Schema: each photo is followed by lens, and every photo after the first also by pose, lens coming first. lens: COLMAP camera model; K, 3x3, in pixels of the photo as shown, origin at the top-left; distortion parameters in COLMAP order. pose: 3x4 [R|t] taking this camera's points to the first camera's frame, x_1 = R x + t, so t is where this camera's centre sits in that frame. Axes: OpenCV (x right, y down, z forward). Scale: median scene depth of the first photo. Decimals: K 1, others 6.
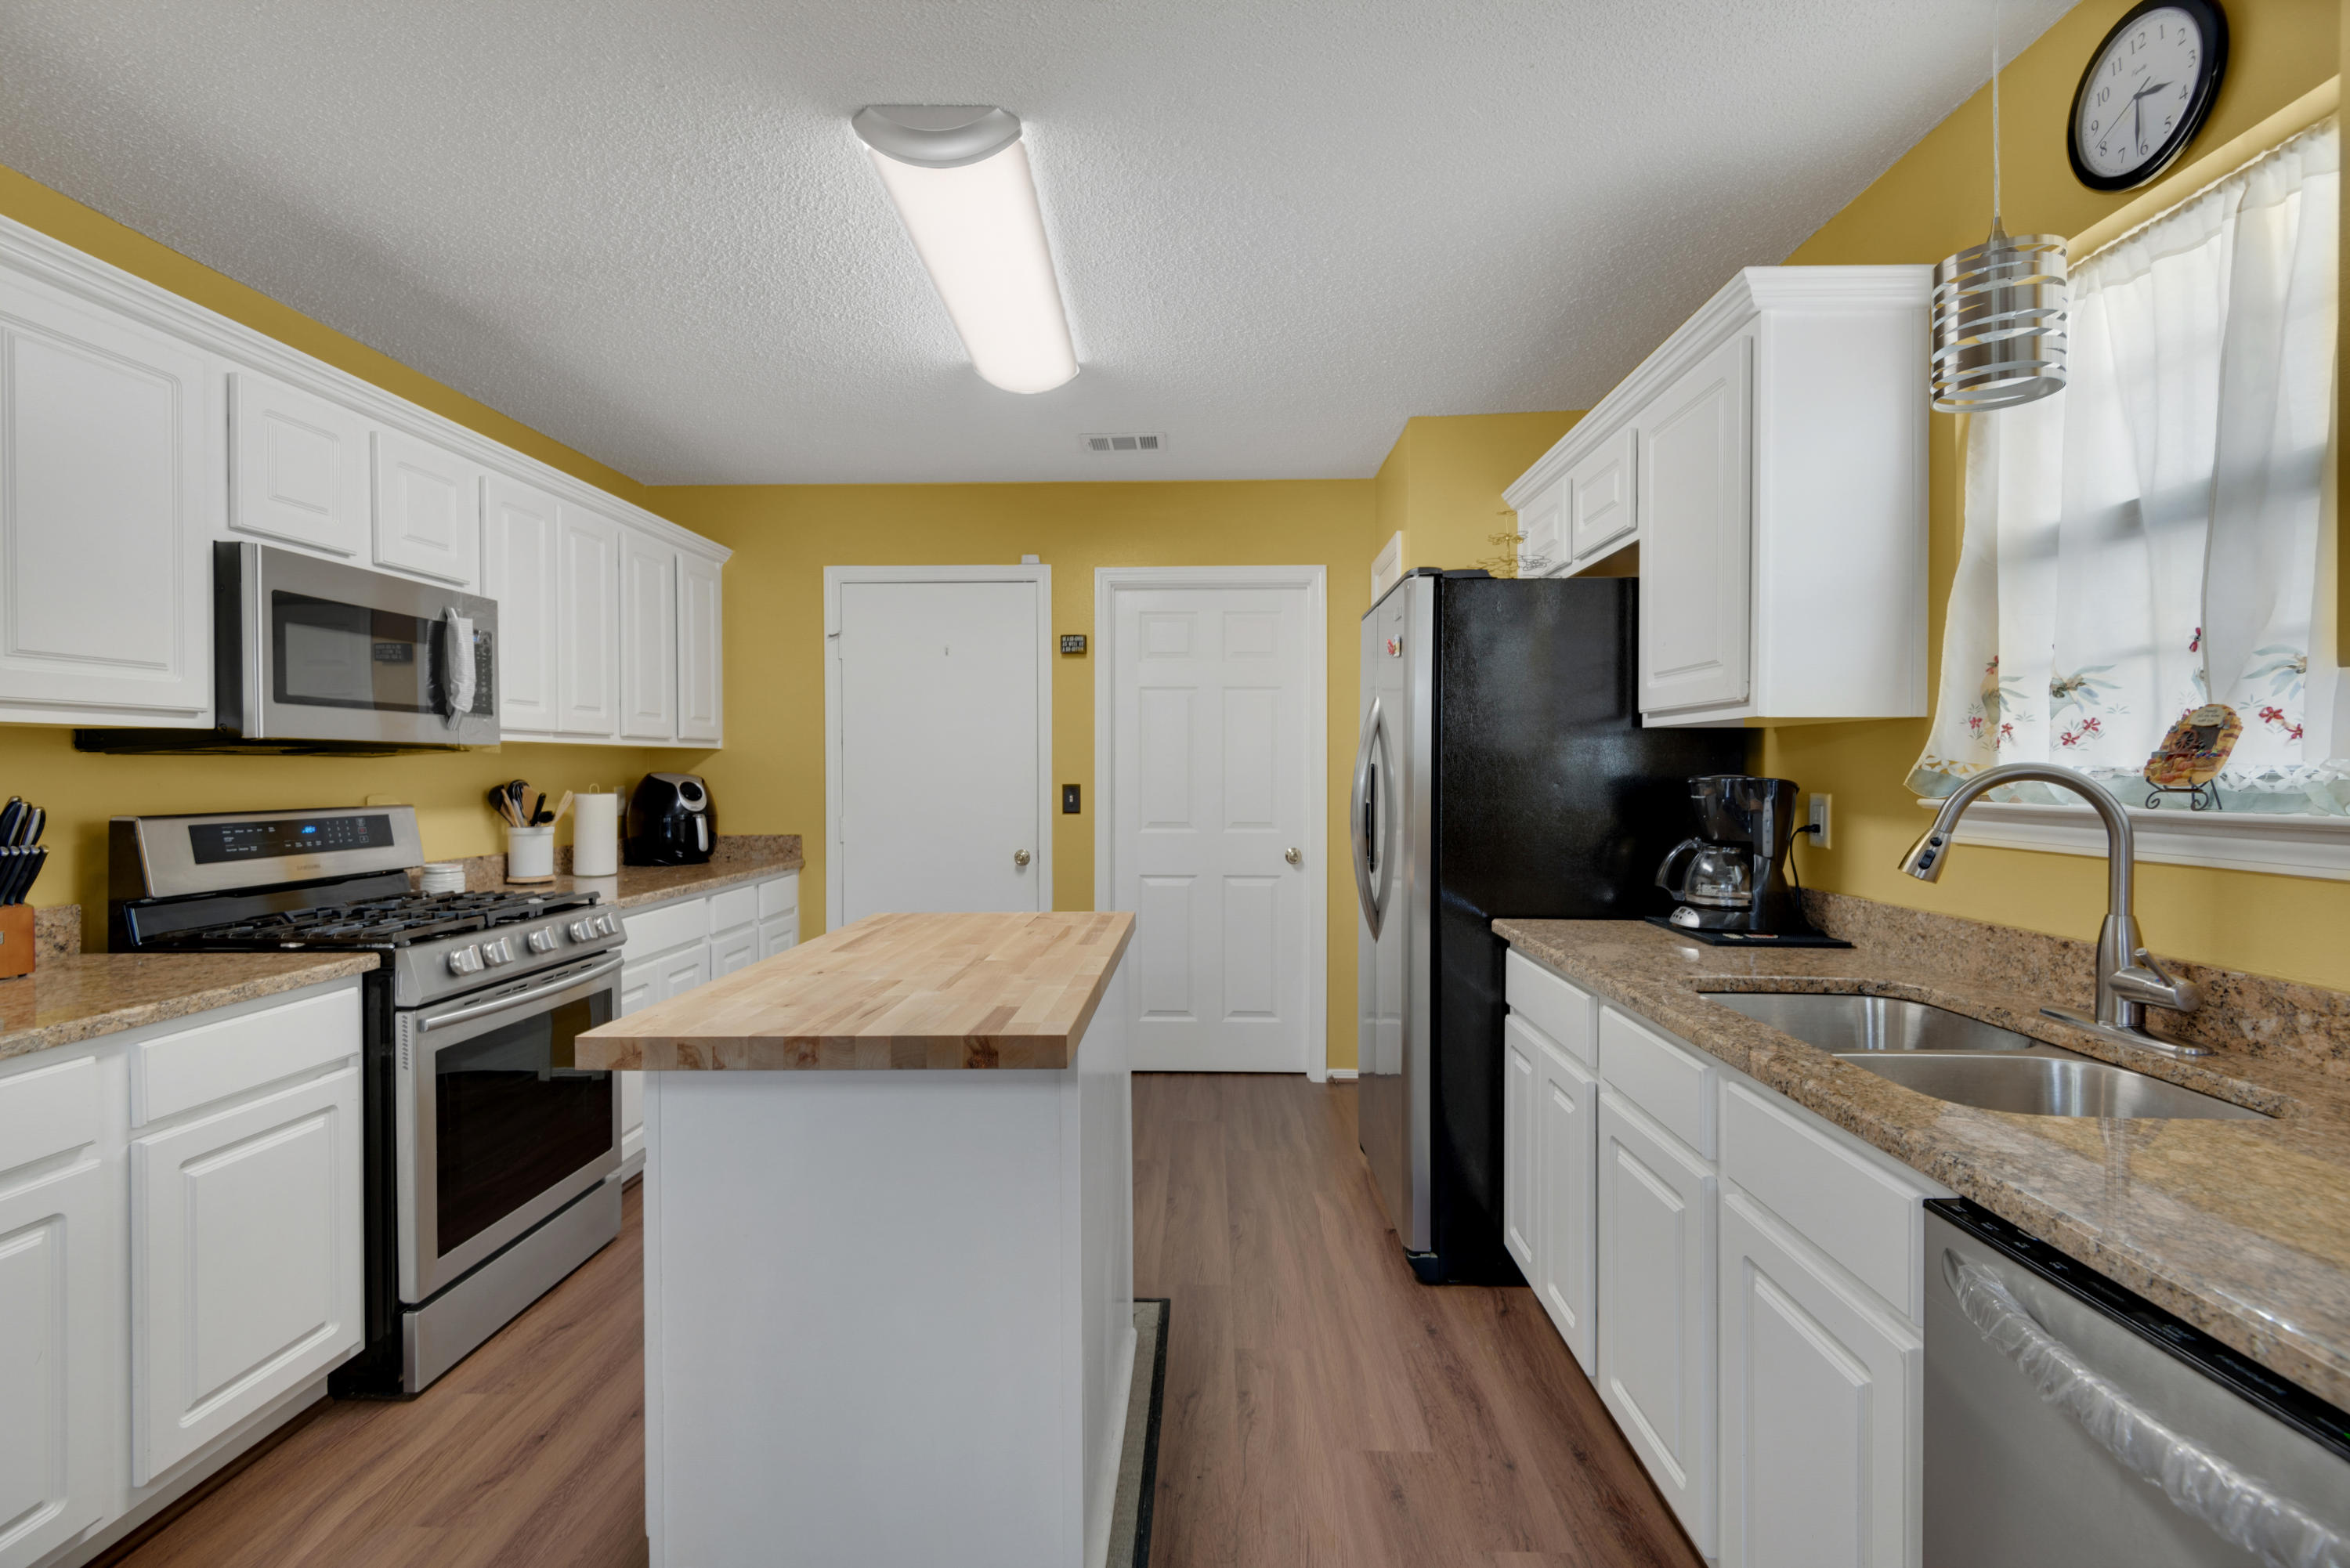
lens RADIAL K [[1061.7, 0, 1167.0], [0, 1061.7, 777.1], [0, 0, 1]] dist [0.032722, -0.021785]
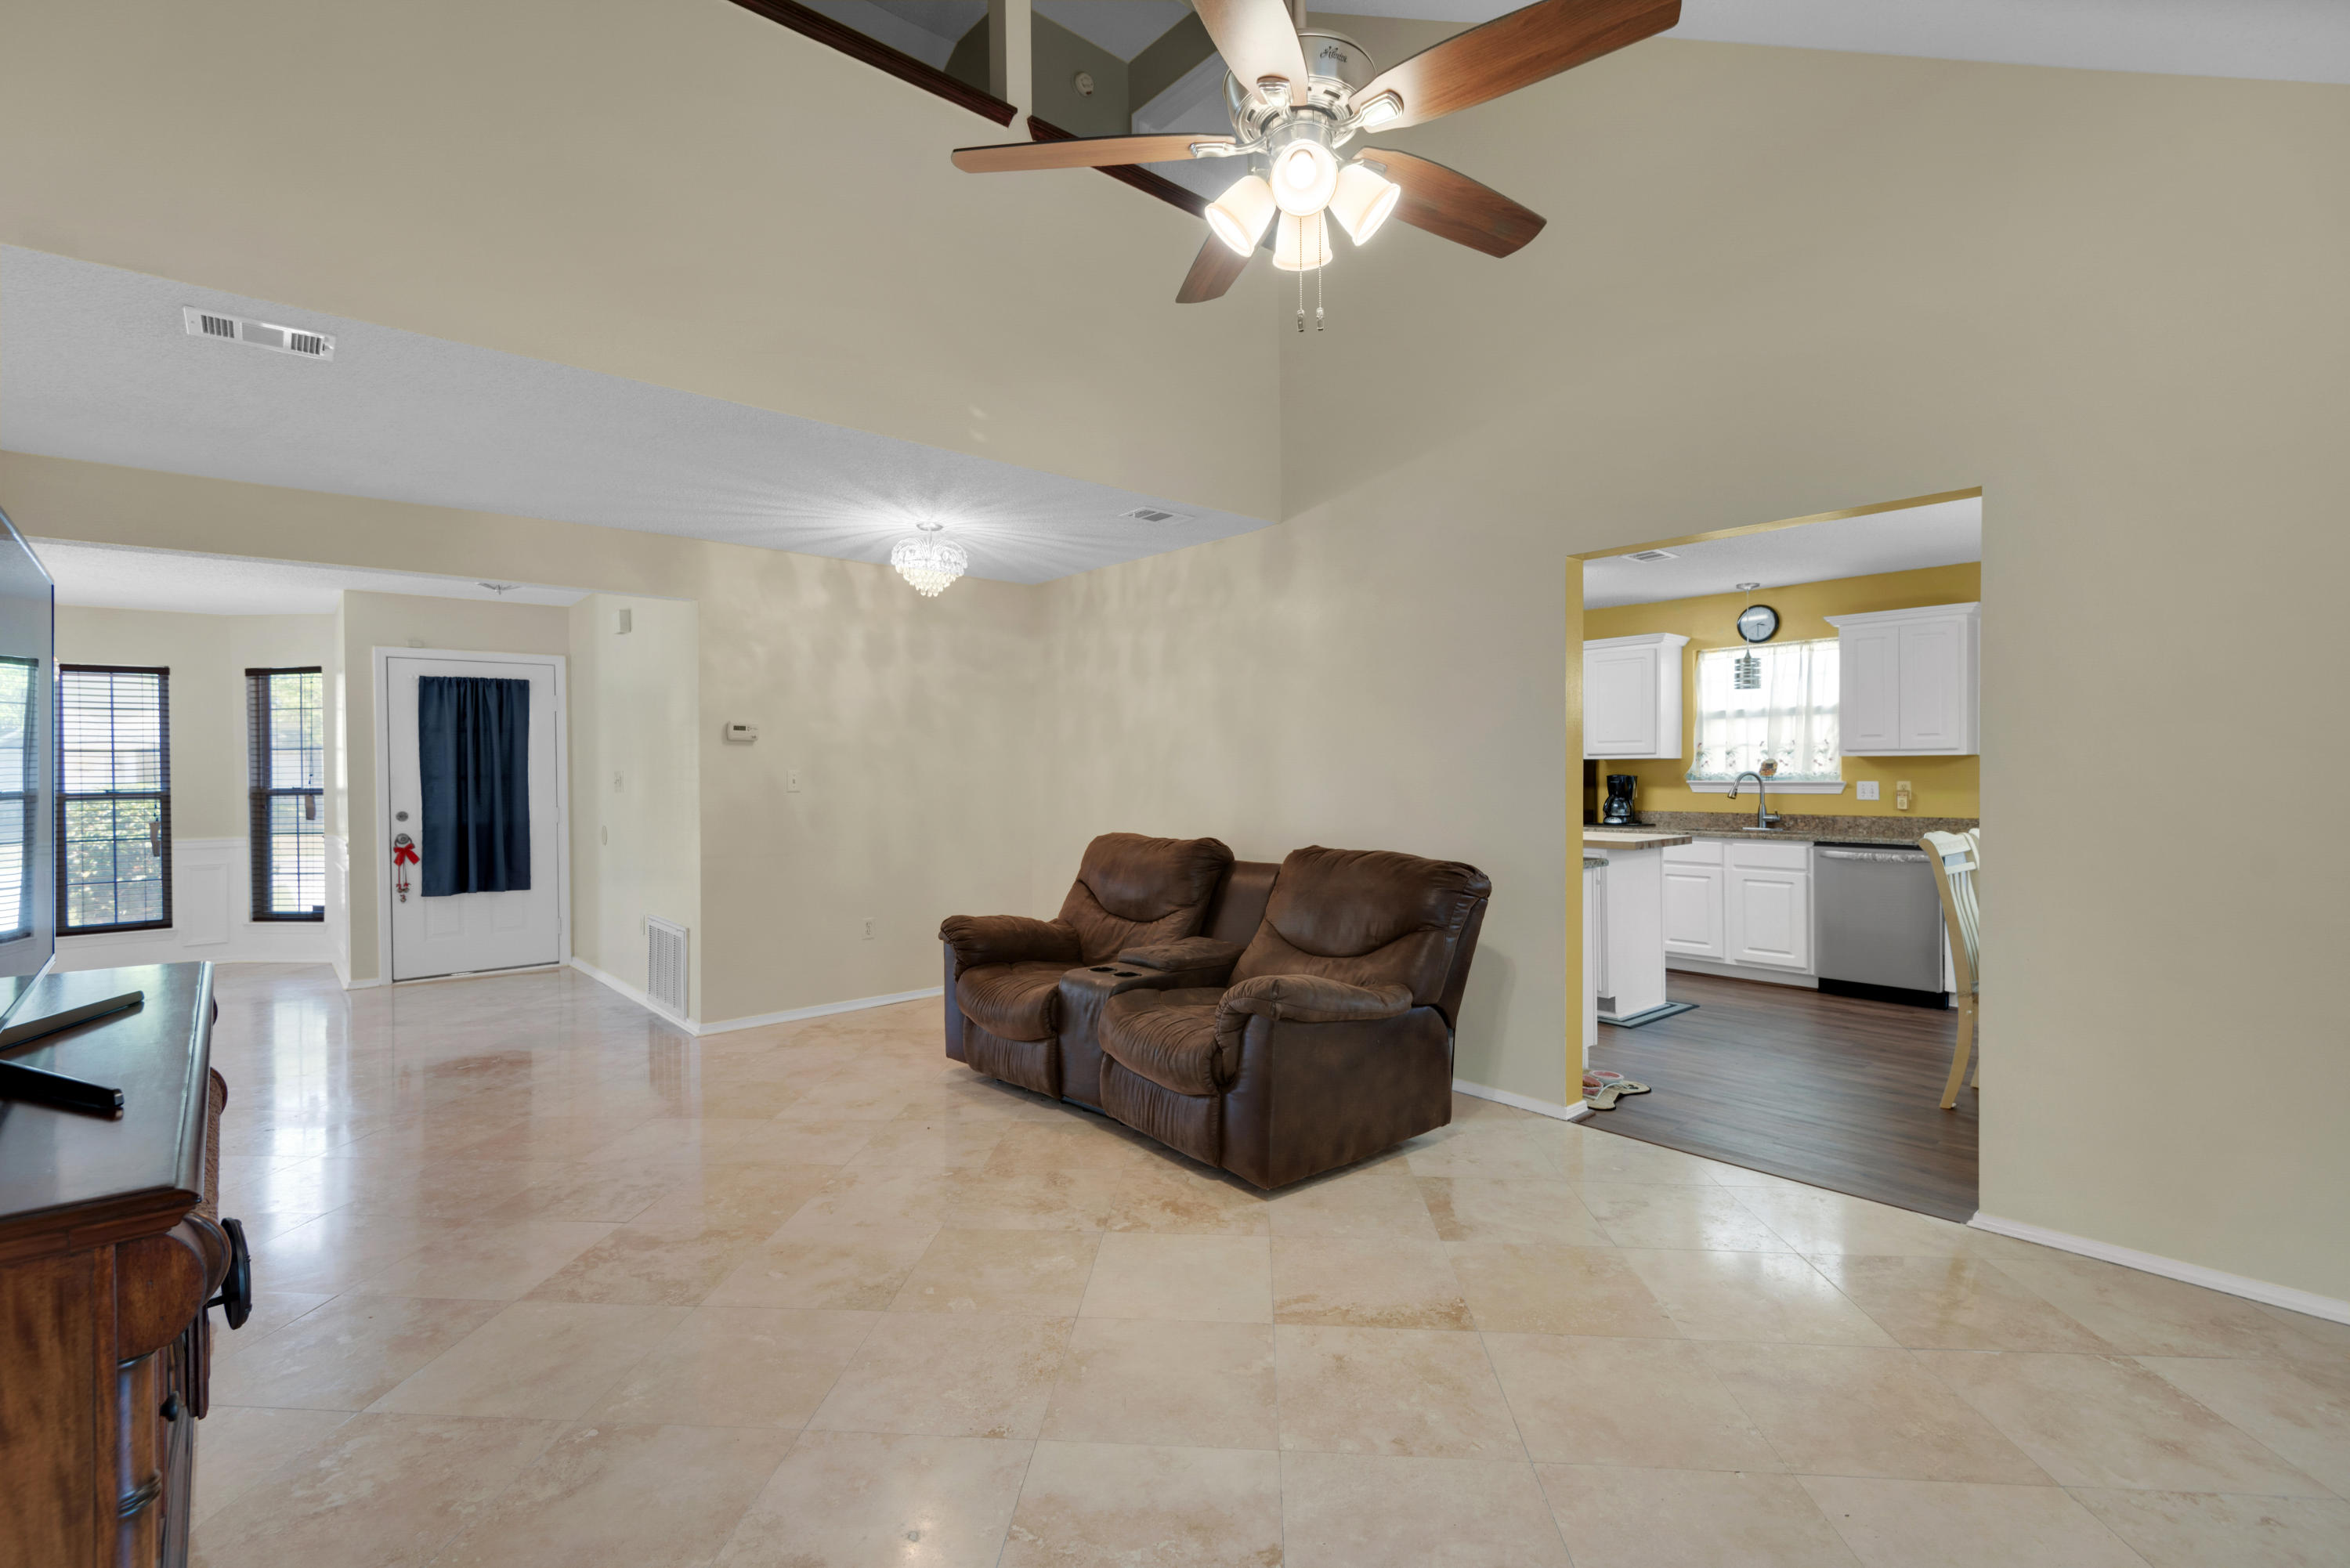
lens RADIAL K [[1061.7, 0, 1167.0], [0, 1061.7, 777.1], [0, 0, 1]] dist [0.032722, -0.021785]
pose [[0.728079, -0.003686, 0.685483, -2.607495], [0.010056, 0.999935, -0.005304, 0.007323], [-0.685419, 0.010755, 0.728069, -0.378814]]
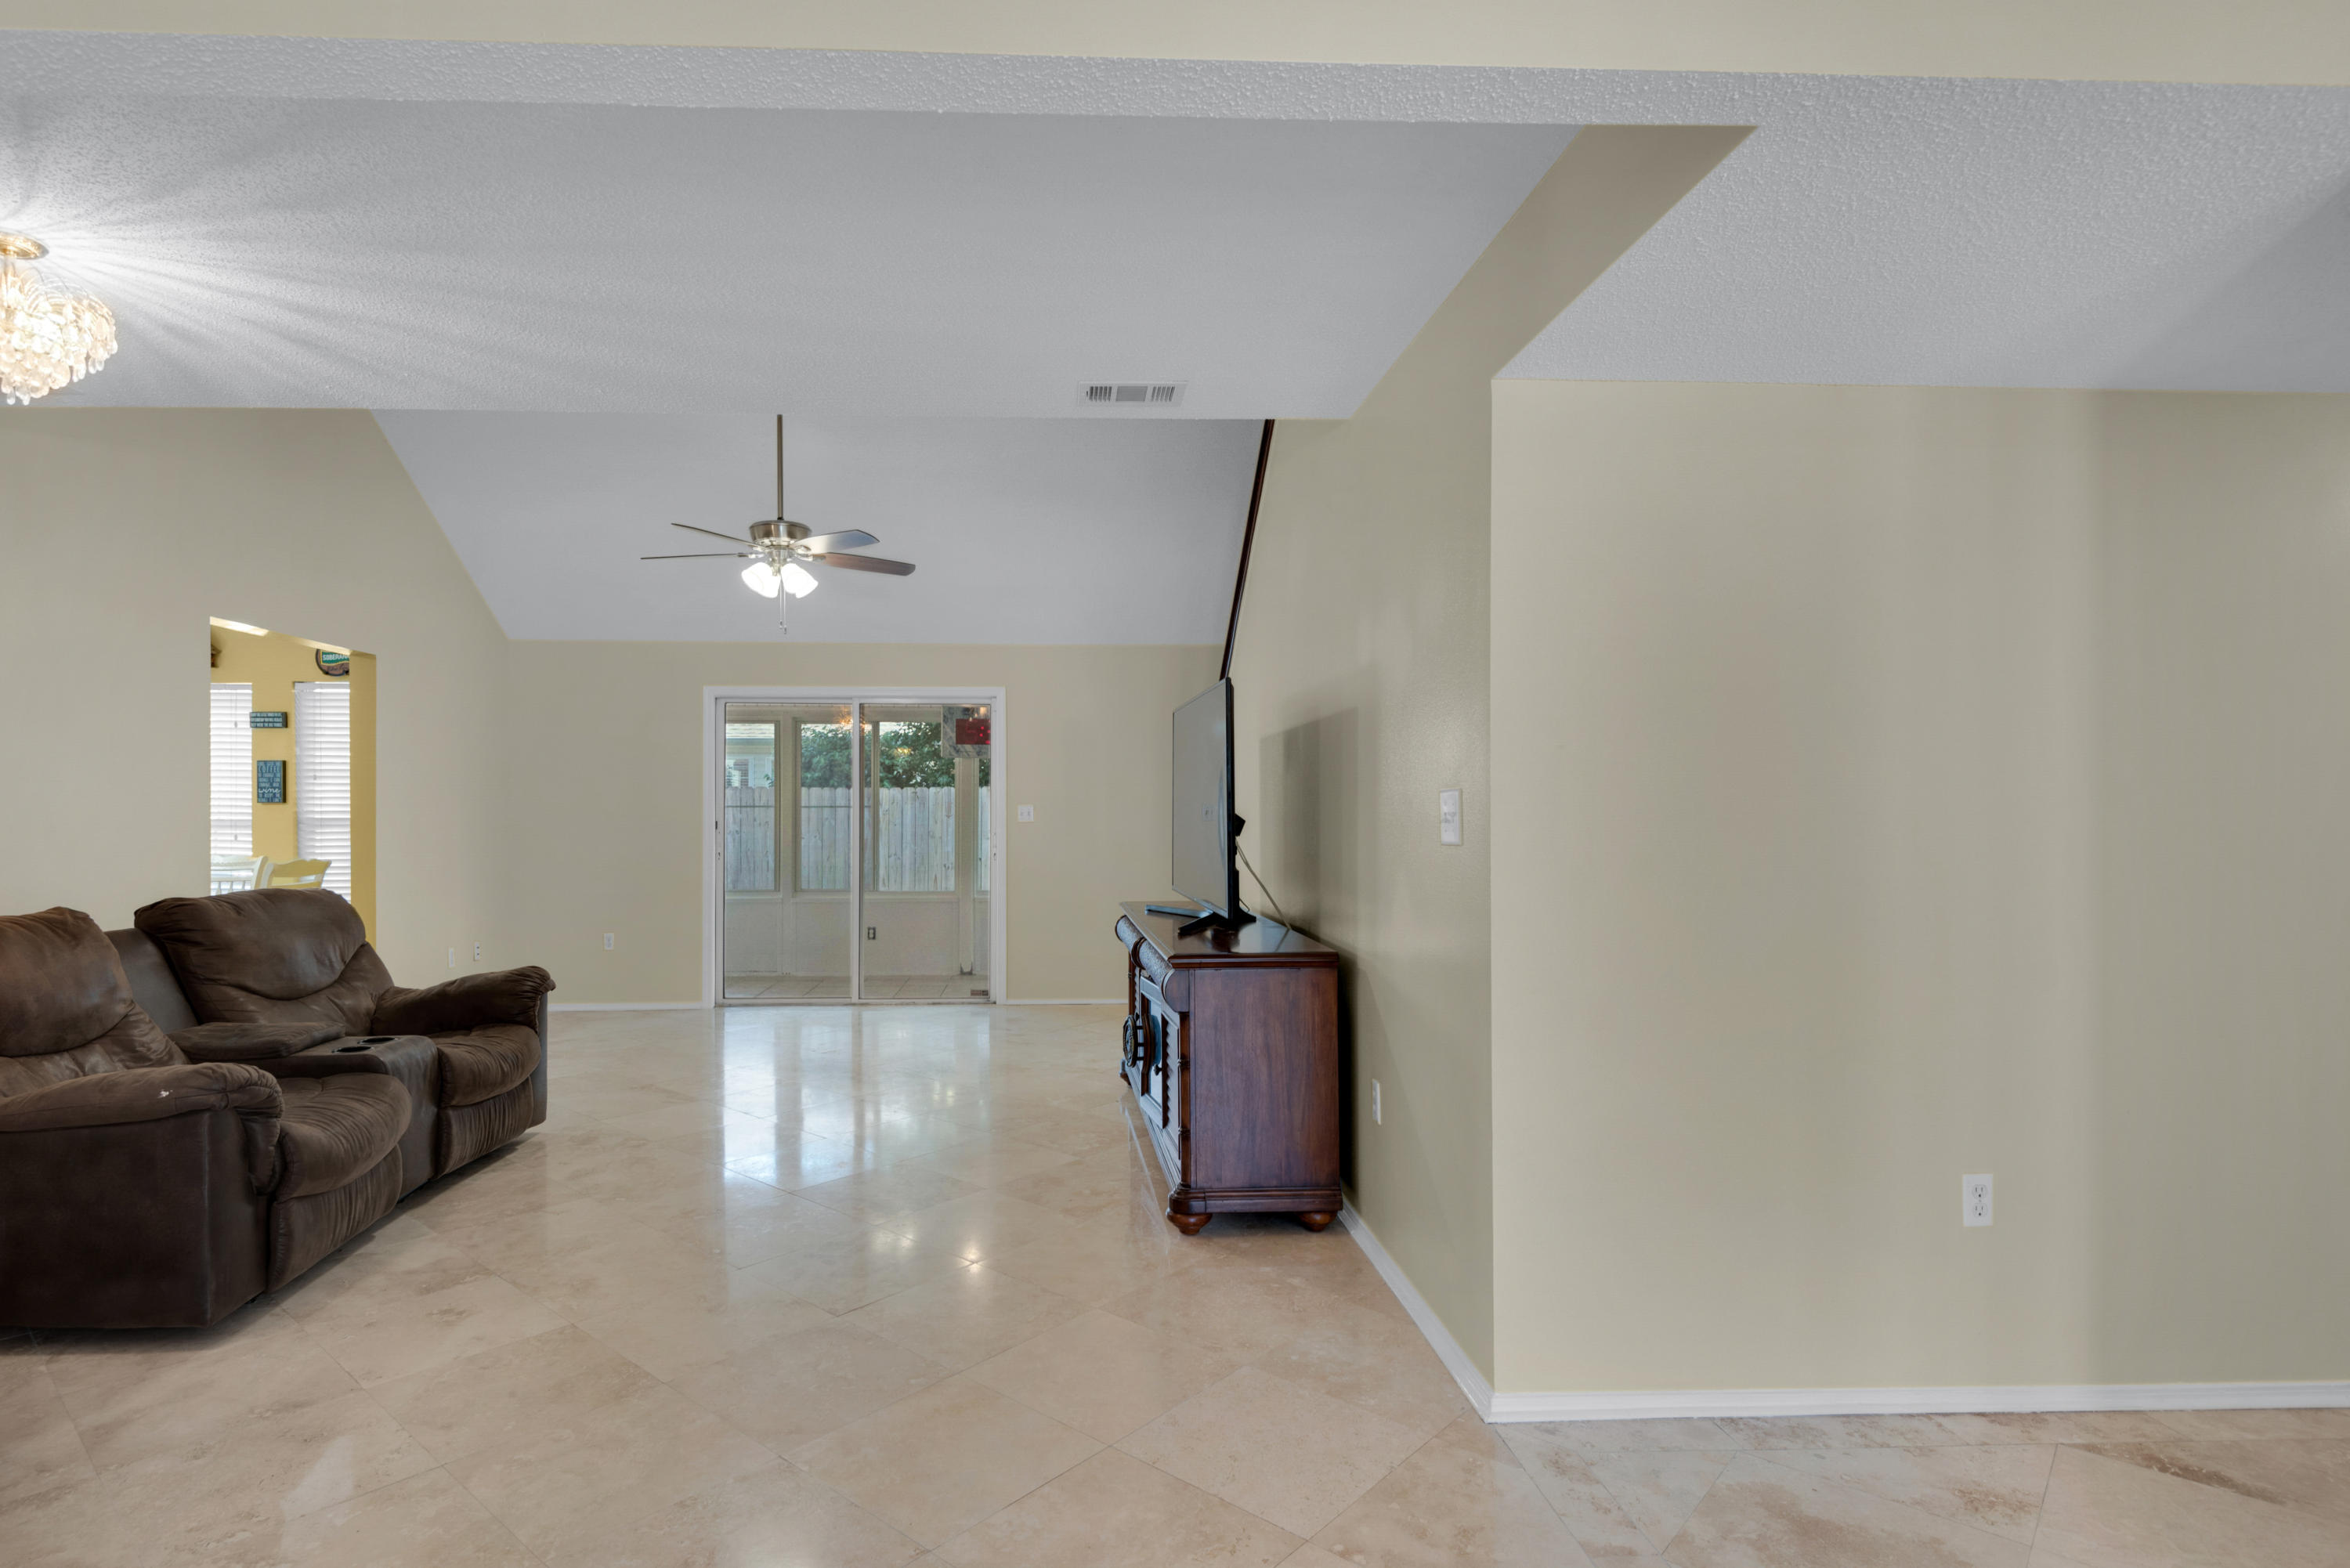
lens RADIAL K [[1195.9, 0, 1094.1], [0, 1195.9, 803.6], [0, 0, 1]] dist [0.043206, -0.033630]
pose [[-0.996178, 0.008198, -0.086960, -2.347189], [0.007623, 0.999947, 0.006932, -0.019580], [0.087012, 0.006242, -0.996188, 2.602071]]
